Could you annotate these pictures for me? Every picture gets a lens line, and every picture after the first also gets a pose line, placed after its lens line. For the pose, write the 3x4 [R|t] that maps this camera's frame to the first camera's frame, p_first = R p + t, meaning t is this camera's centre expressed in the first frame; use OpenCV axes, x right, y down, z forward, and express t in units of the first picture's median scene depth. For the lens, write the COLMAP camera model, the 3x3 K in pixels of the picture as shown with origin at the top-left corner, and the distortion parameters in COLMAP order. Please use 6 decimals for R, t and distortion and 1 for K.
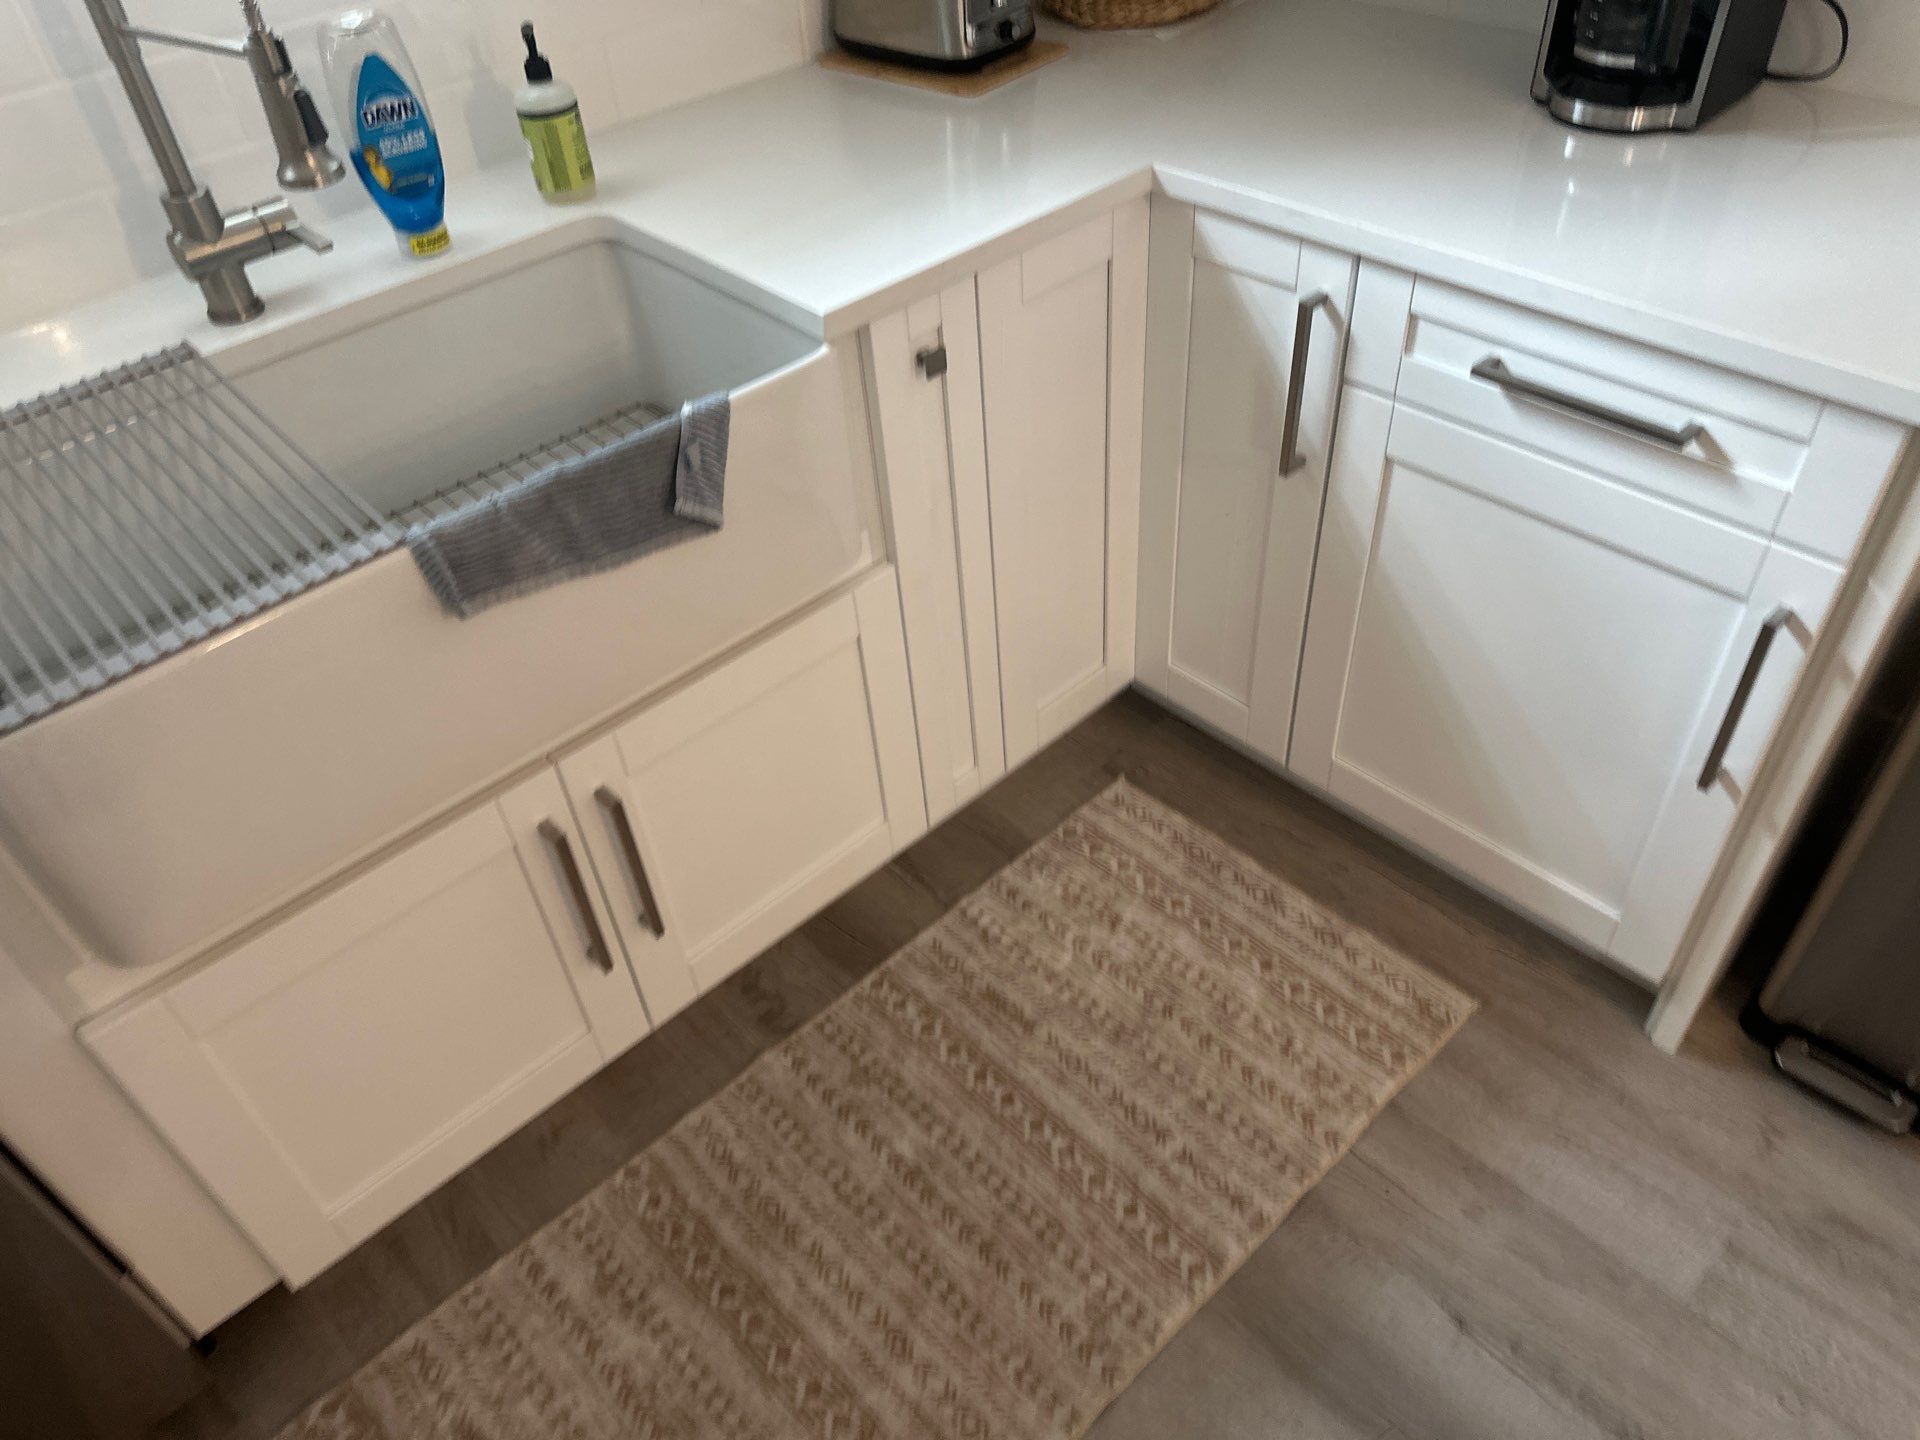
lens RADIAL K [[1364.7, 0, 963.4], [0, 1364.7, 717.9], [0, 0, 1]] dist [0.046910, -0.053181]
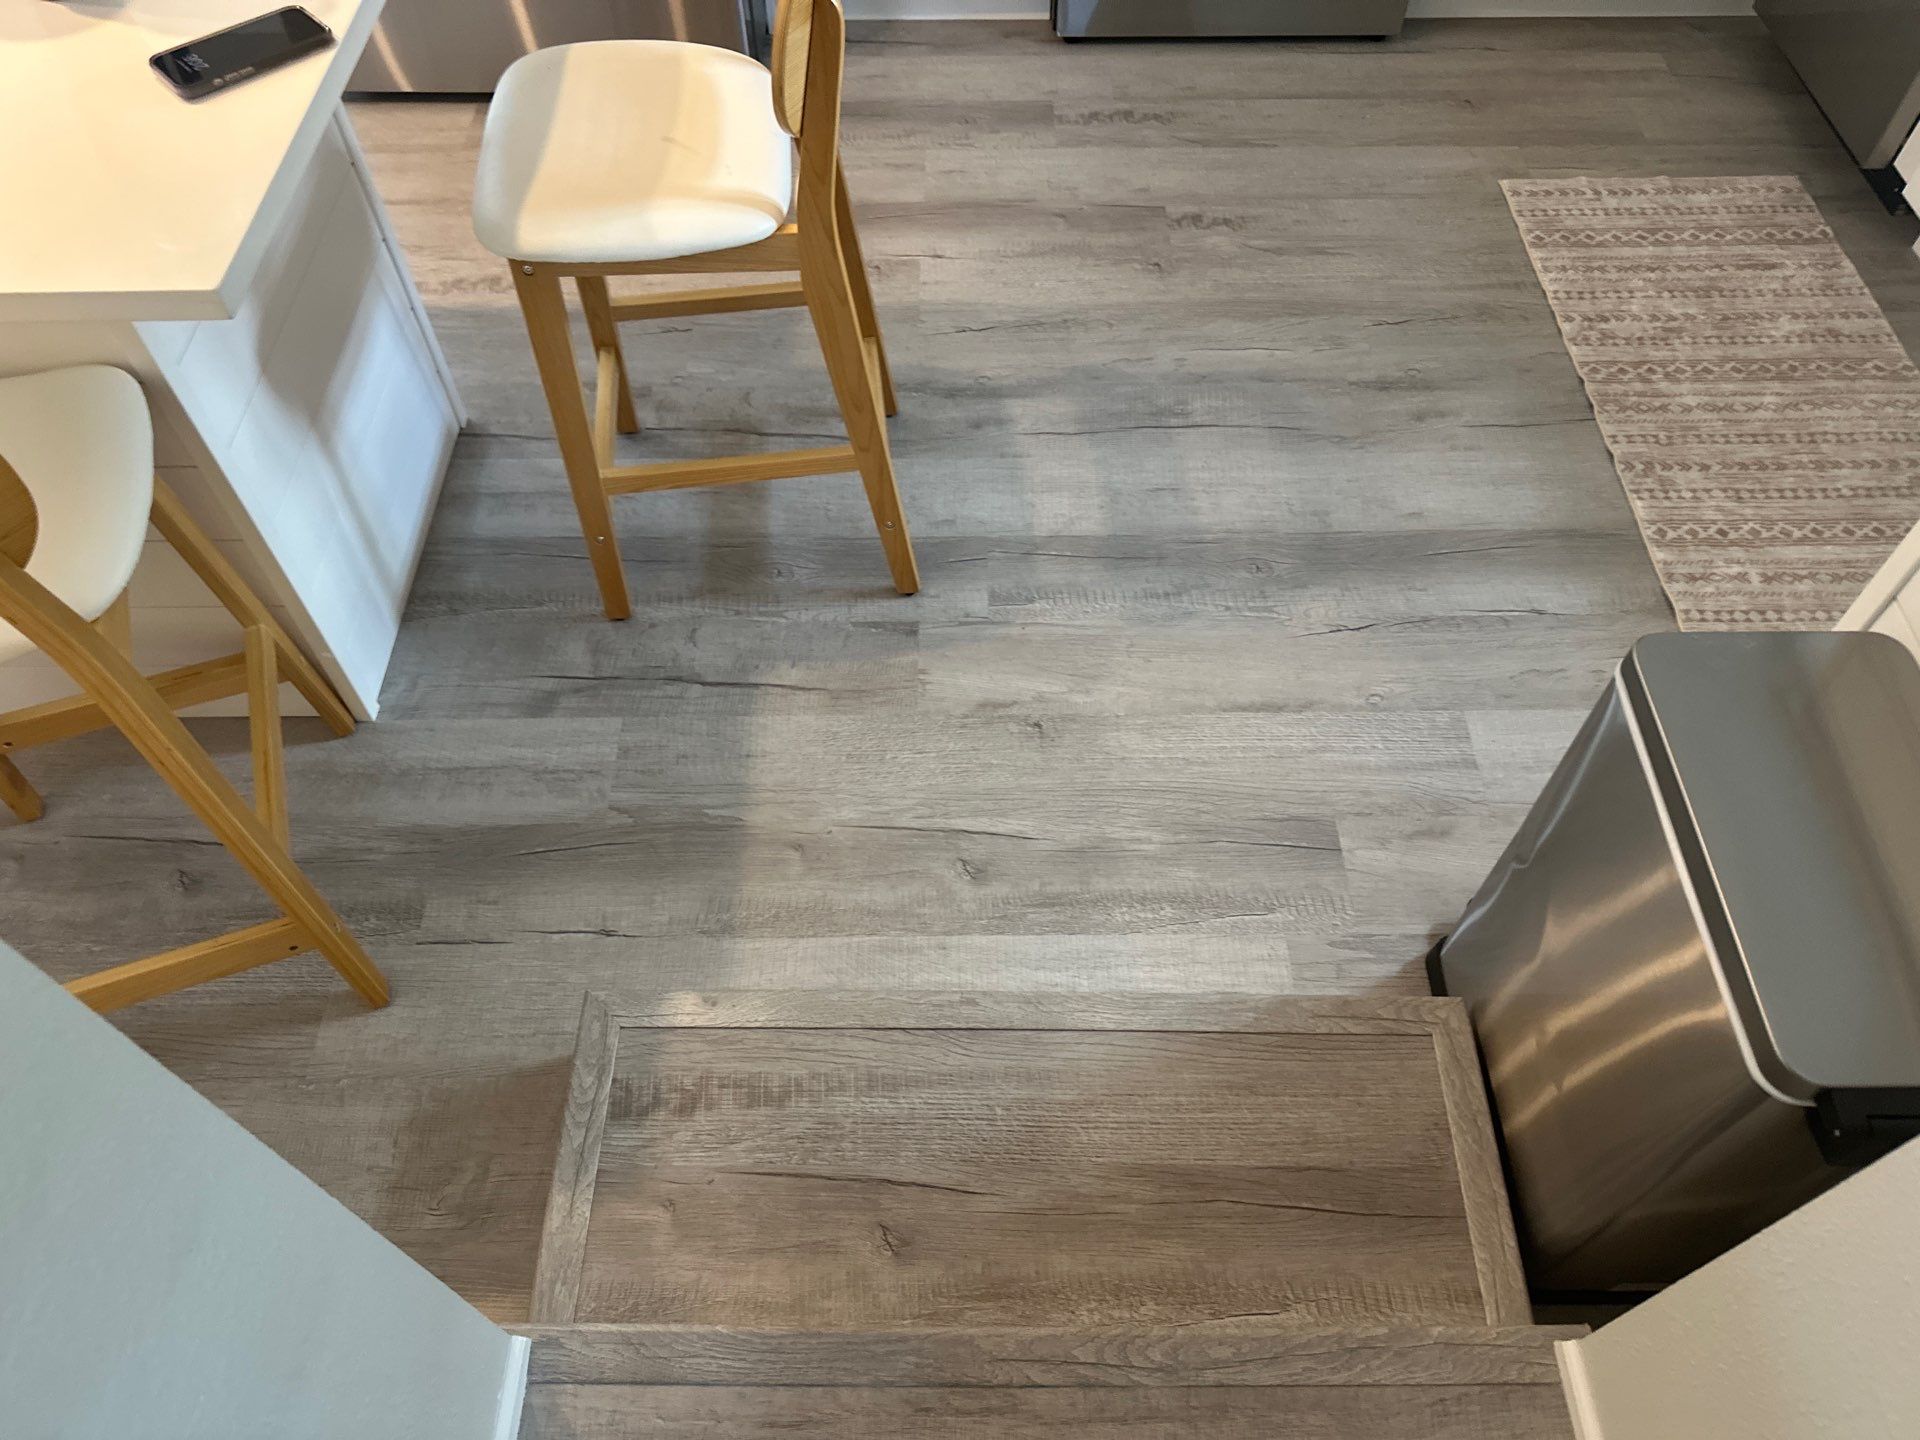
lens RADIAL K [[1364.7, 0, 955.6], [0, 1364.7, 721.7], [0, 0, 1]] dist [0.046910, -0.053181]
pose [[-0.683735, 0.620389, -0.384220, 1.353222], [-0.458262, 0.044713, 0.887692, -0.533271], [0.567893, 0.783019, 0.253729, 0.367889]]
